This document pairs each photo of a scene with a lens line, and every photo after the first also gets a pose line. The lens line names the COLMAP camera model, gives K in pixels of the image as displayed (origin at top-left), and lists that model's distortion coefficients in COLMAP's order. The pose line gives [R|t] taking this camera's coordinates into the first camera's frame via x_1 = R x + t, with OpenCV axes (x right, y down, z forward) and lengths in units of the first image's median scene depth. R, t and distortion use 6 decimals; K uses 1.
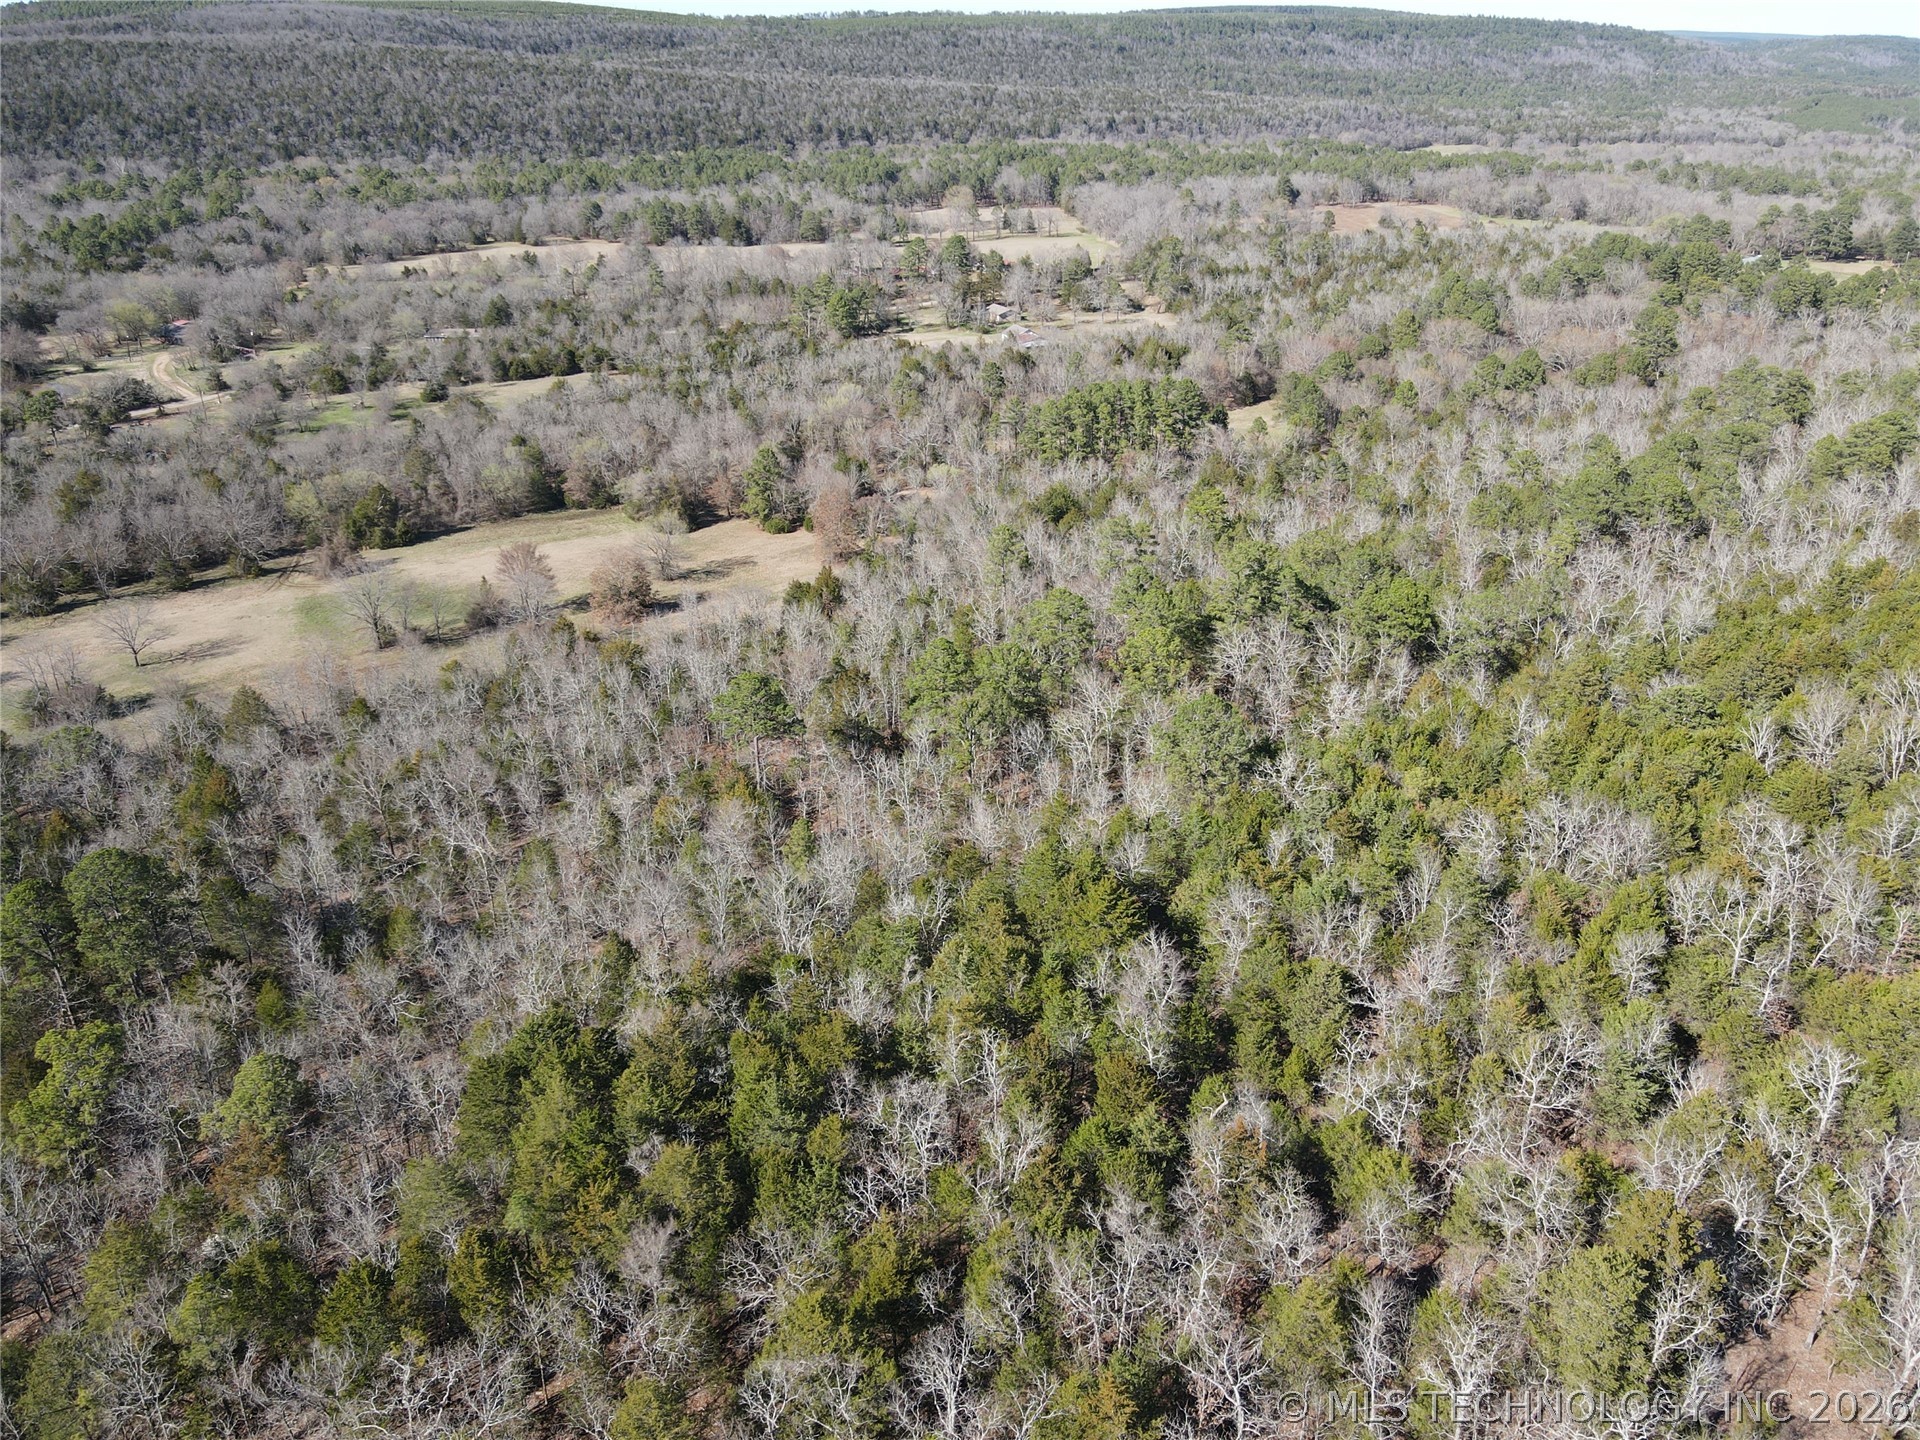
lens RADIAL K [[1412.6, 0, 960.0], [0, 1412.6, 720.0], [0, 0, 1]] dist [0.014350, 0.014489]
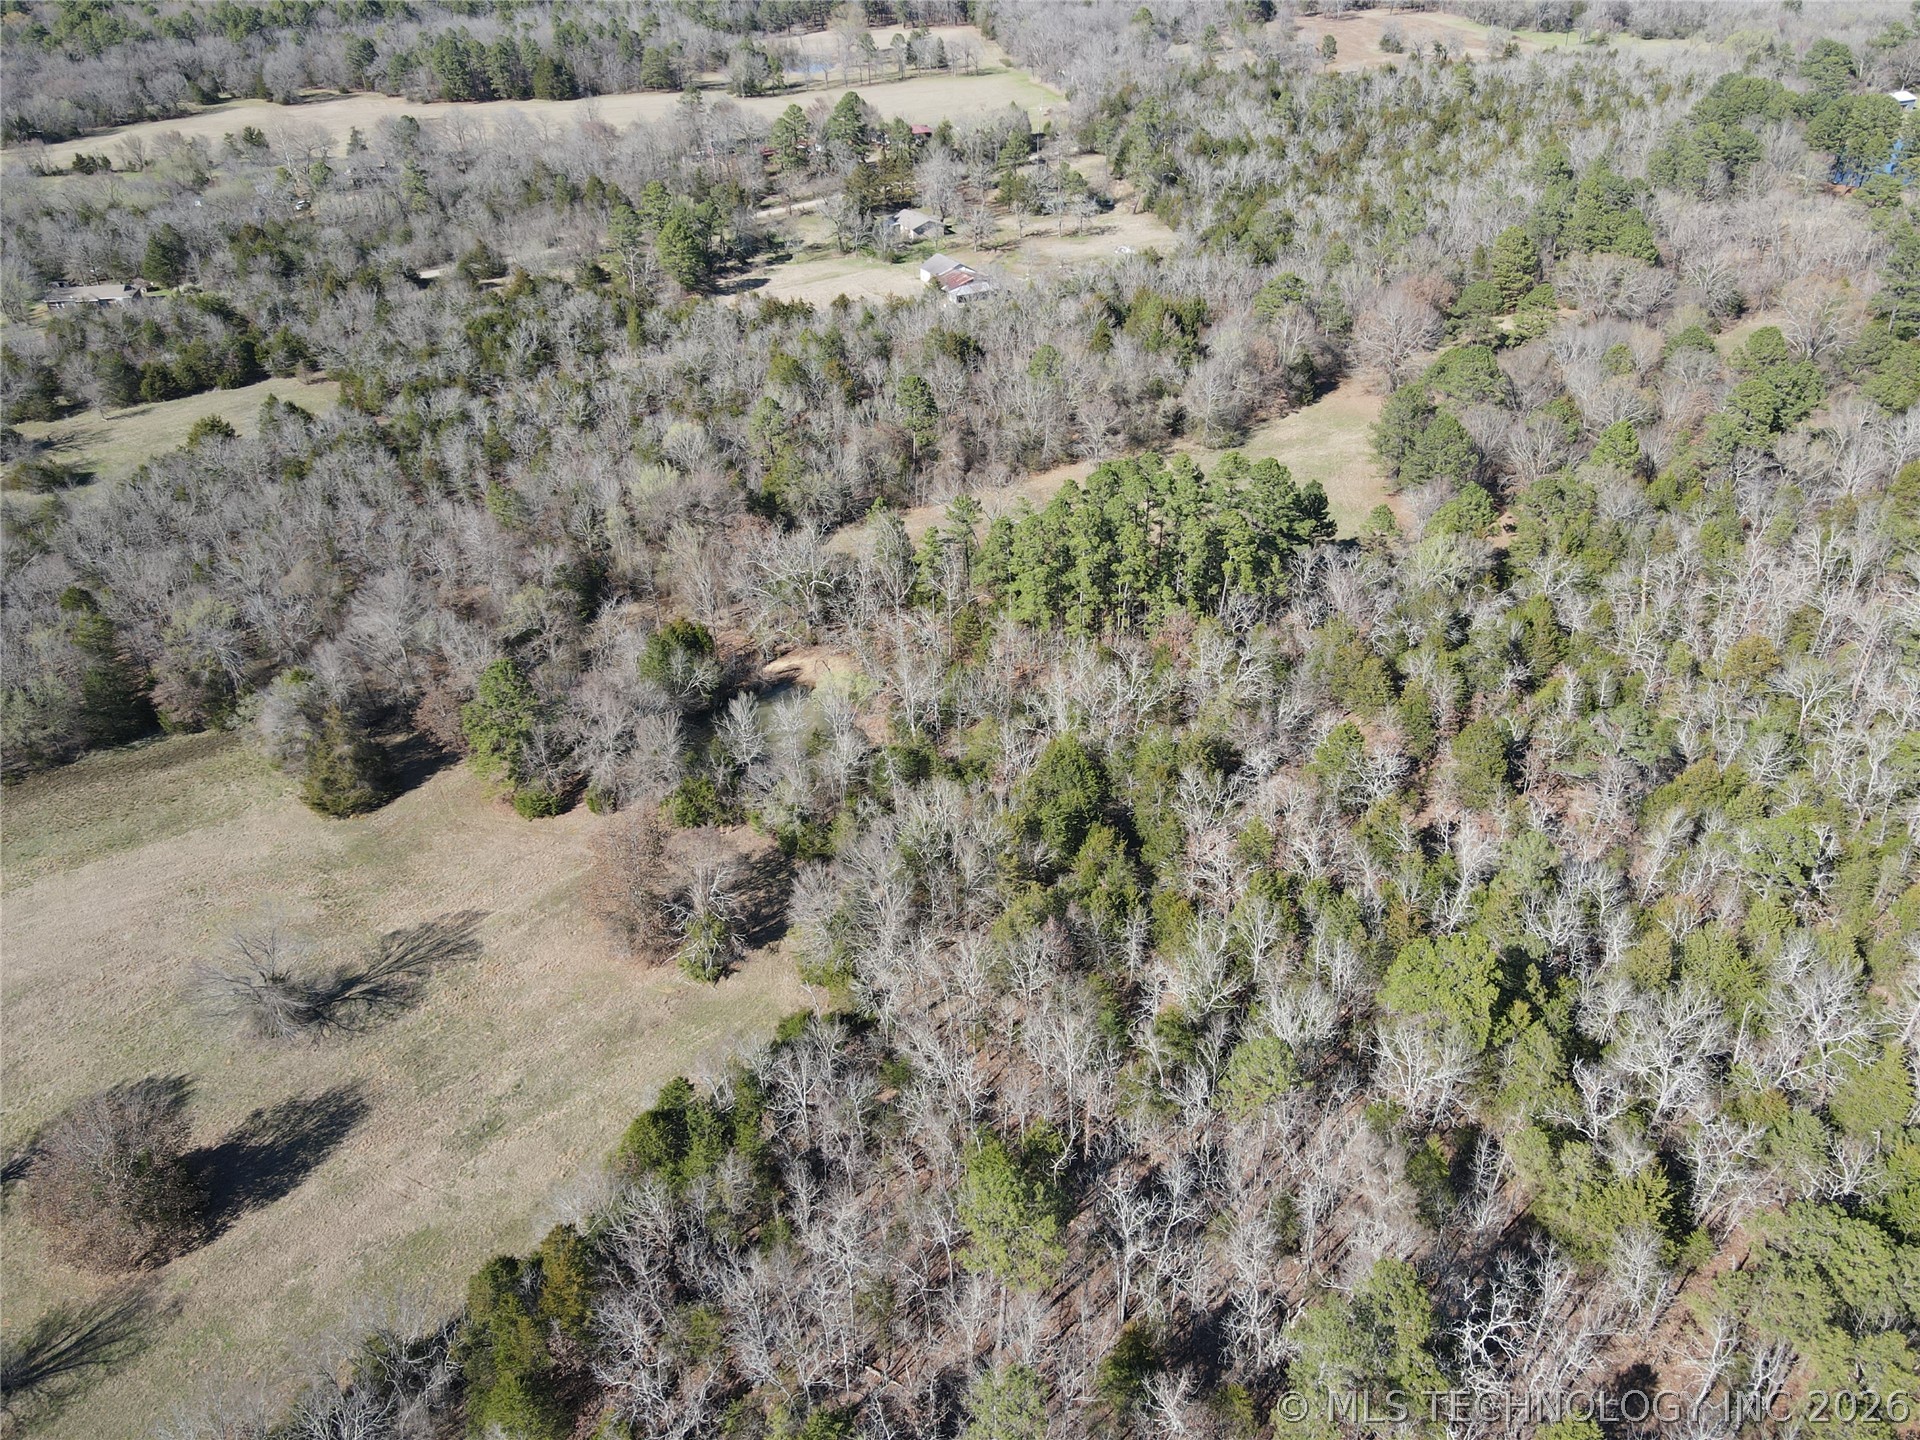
lens RADIAL K [[1412.6, 0, 960.0], [0, 1412.6, 720.0], [0, 0, 1]] dist [0.014350, 0.014489]
pose [[0.997482, -0.047551, 0.052618, 0.001209], [0.040468, 0.990904, 0.128339, -0.077628], [-0.058242, -0.125887, 0.990333, 0.157681]]
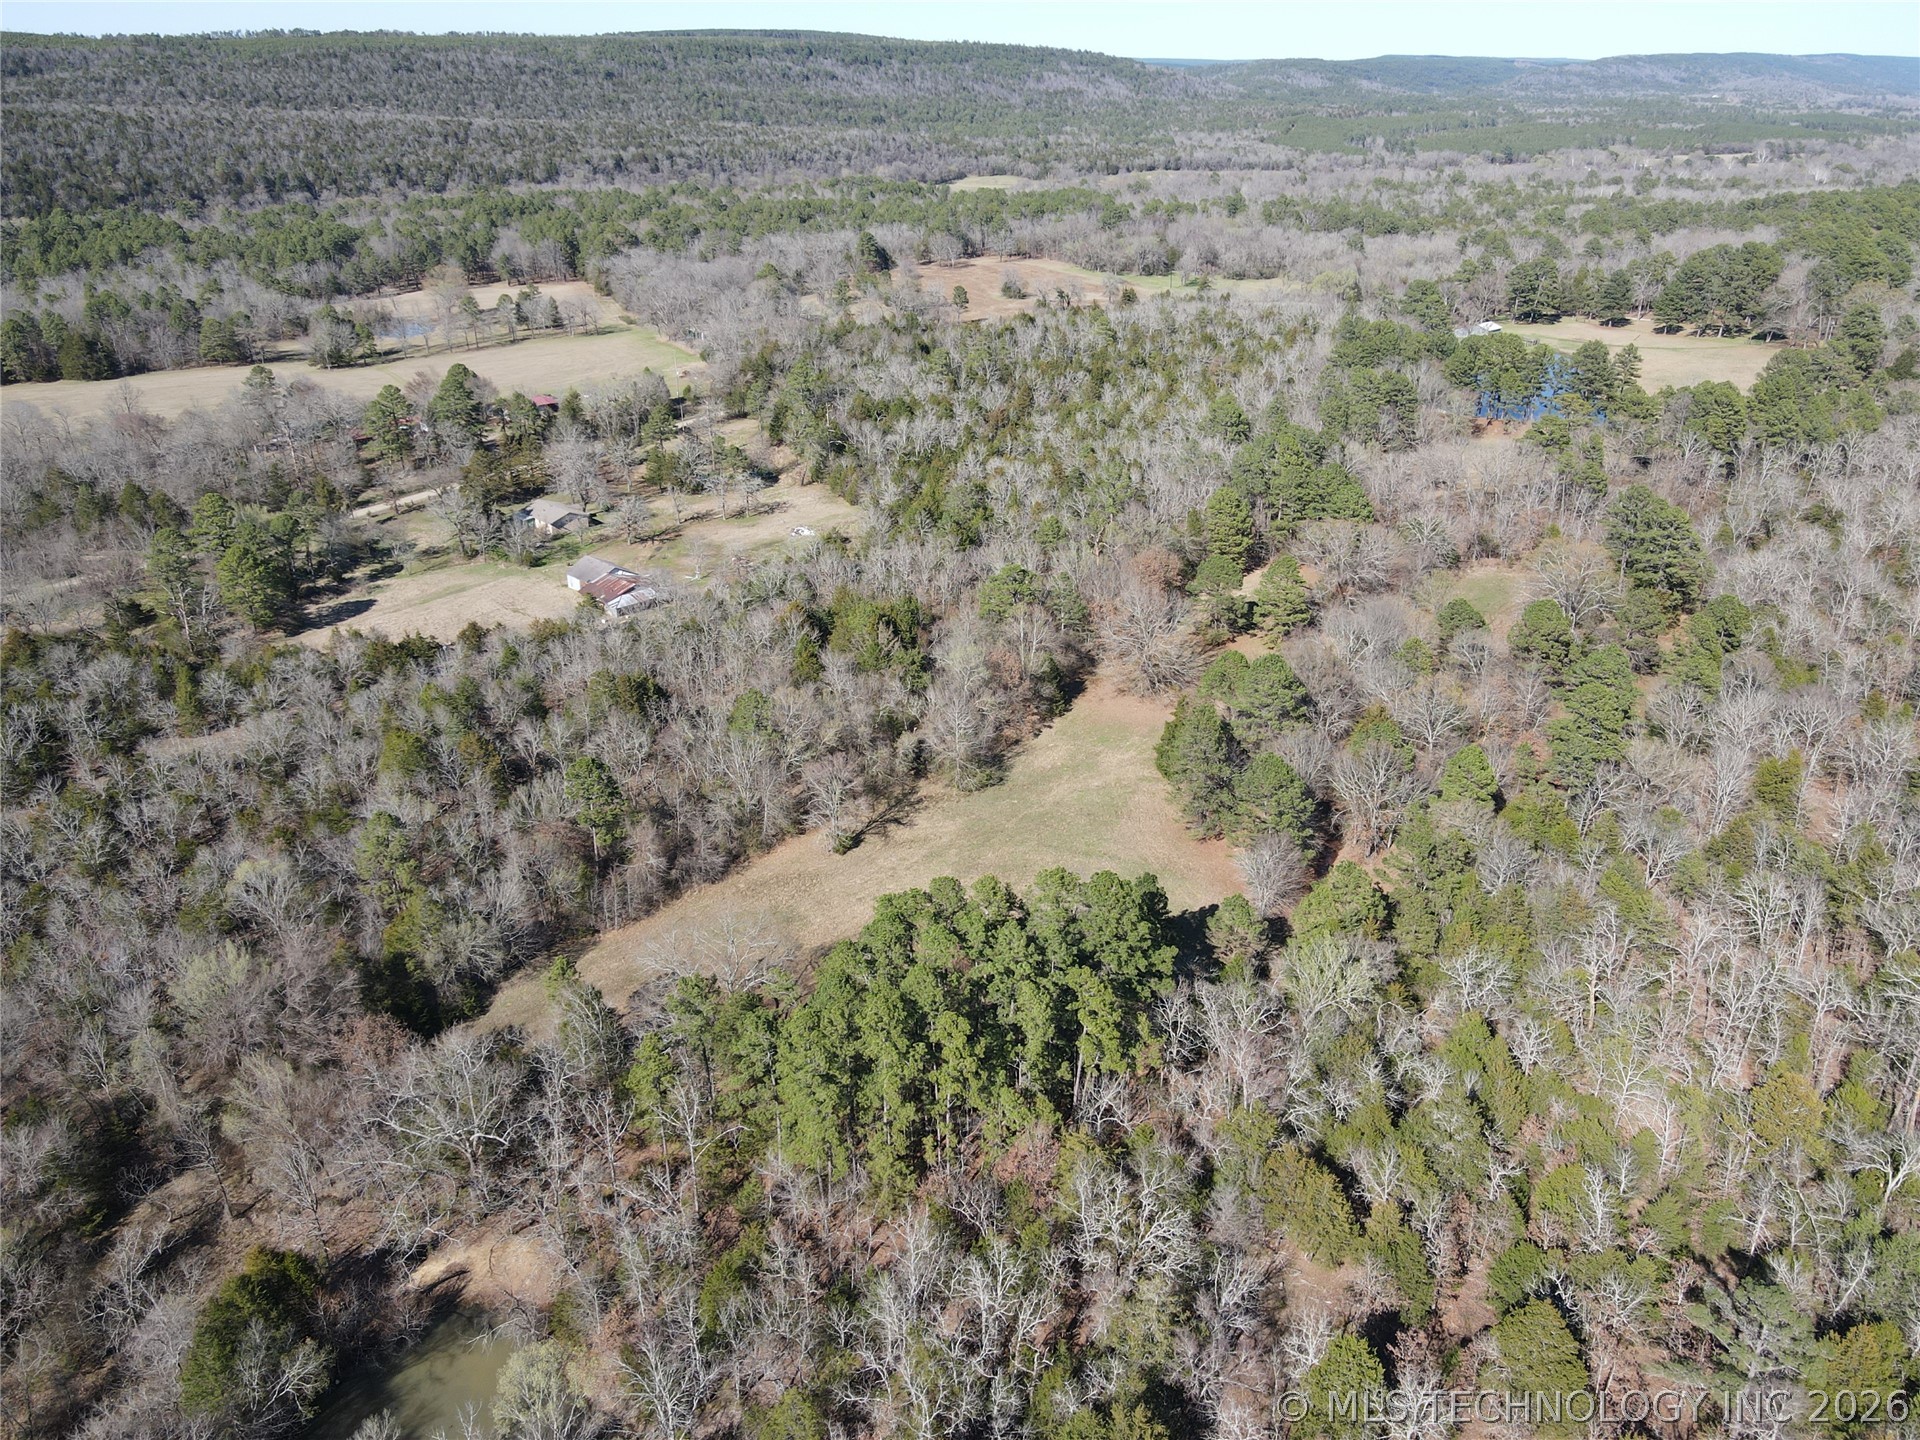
lens RADIAL K [[1412.6, 0, 960.0], [0, 1412.6, 720.0], [0, 0, 1]] dist [0.014350, 0.014489]
pose [[0.944607, -0.141664, 0.296056, 0.001058], [0.145806, 0.989280, 0.008160, -0.106400], [-0.294038, 0.035458, 0.955136, 0.220852]]
